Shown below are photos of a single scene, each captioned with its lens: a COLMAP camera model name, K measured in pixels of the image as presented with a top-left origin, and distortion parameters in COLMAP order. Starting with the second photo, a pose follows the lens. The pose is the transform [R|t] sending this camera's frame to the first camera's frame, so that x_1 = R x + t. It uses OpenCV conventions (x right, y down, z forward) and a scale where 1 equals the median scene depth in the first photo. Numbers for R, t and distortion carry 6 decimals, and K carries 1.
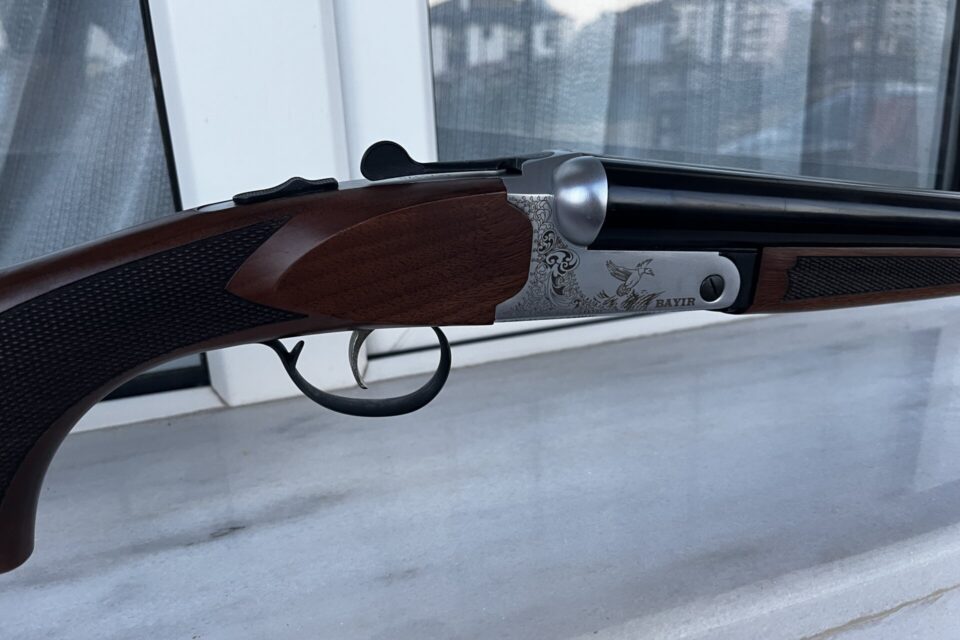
lens RADIAL K [[708.2, 0, 480.2], [0, 708.2, 323.4], [0, 0, 1]] dist [0.056852, 0.000023]
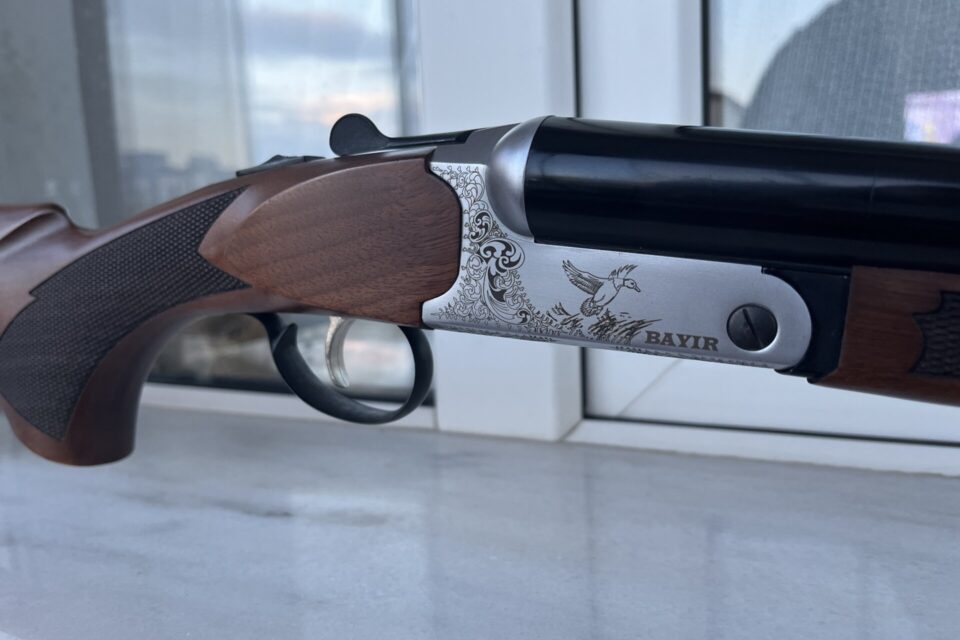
lens RADIAL K [[708.2, 0, 481.0], [0, 708.2, 316.9], [0, 0, 1]] dist [0.056852, 0.000023]
pose [[0.737799, 0.106130, -0.666625, 0.605121], [-0.204533, 0.976286, -0.070941, 0.033646], [0.643288, 0.188687, 0.742009, 0.442002]]
